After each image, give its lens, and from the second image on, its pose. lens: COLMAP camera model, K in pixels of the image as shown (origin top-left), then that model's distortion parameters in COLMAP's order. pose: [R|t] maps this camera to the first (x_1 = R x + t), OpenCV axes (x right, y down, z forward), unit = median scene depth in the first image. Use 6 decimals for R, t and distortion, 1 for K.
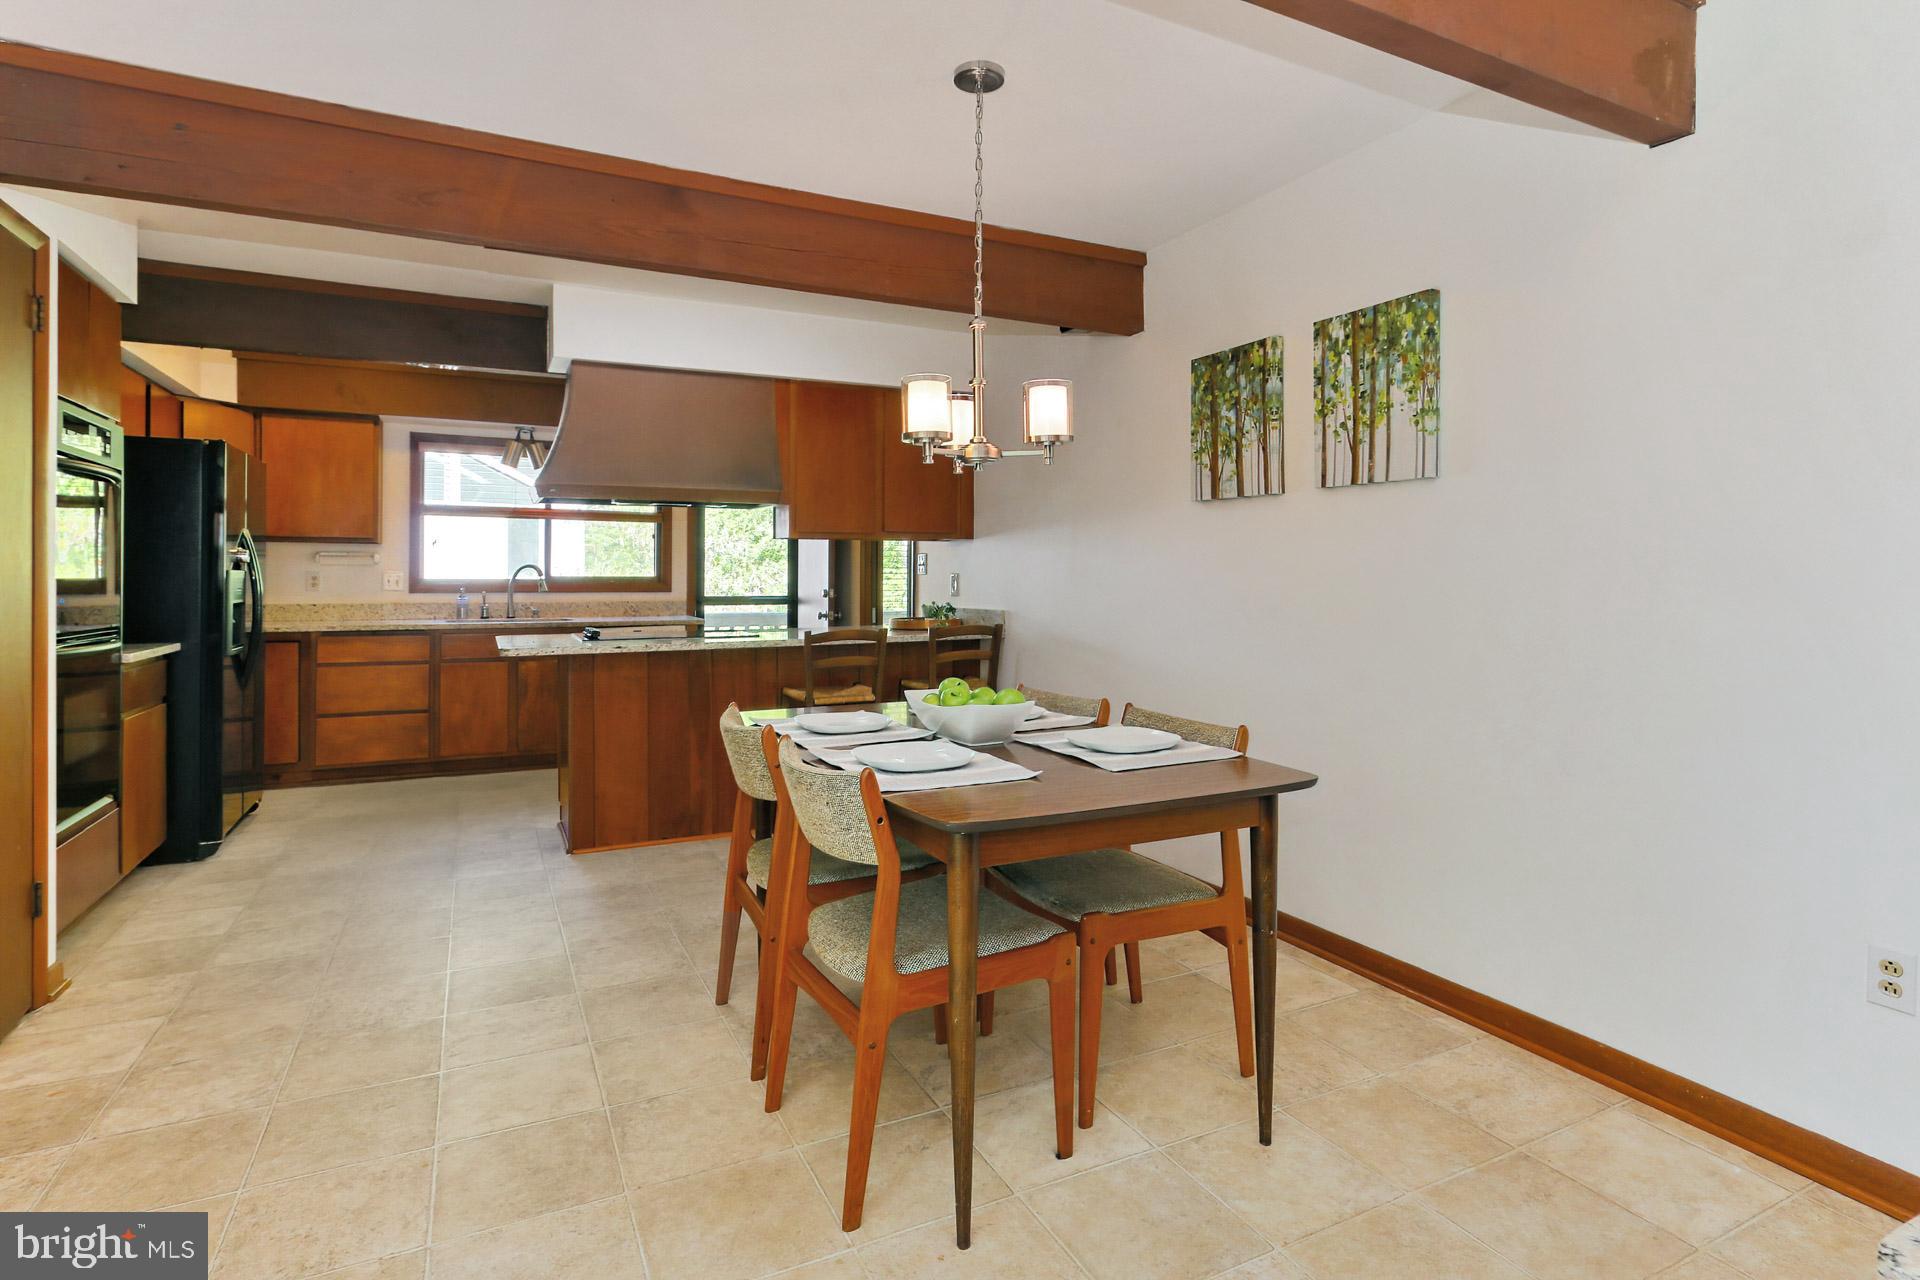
lens RADIAL K [[977.4, 0, 970.9], [0, 977.4, 570.3], [0, 0, 1]] dist [-0.015342, 0.002888]
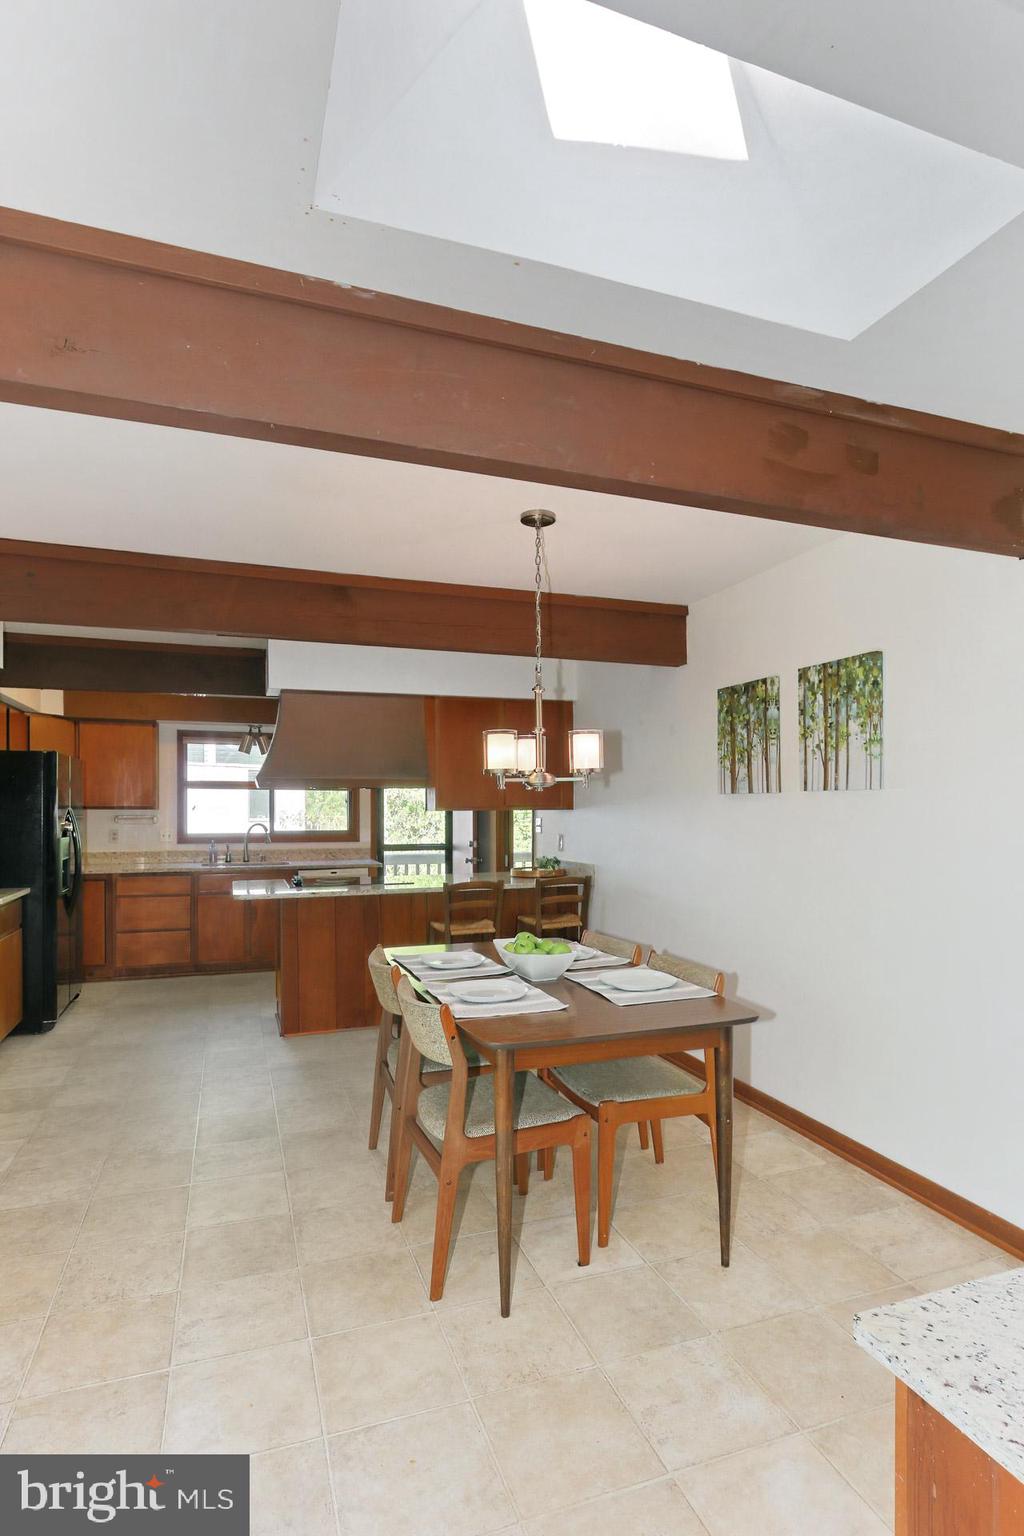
lens RADIAL K [[781.9, 0, 509.0], [0, 781.9, 812.2], [0, 0, 1]] dist [-0.015342, 0.002888]
pose [[0.991878, -0.002239, -0.127170, 0.098248], [0.003369, 0.999957, 0.008668, -0.071646], [0.127145, -0.009026, 0.991843, -0.135441]]
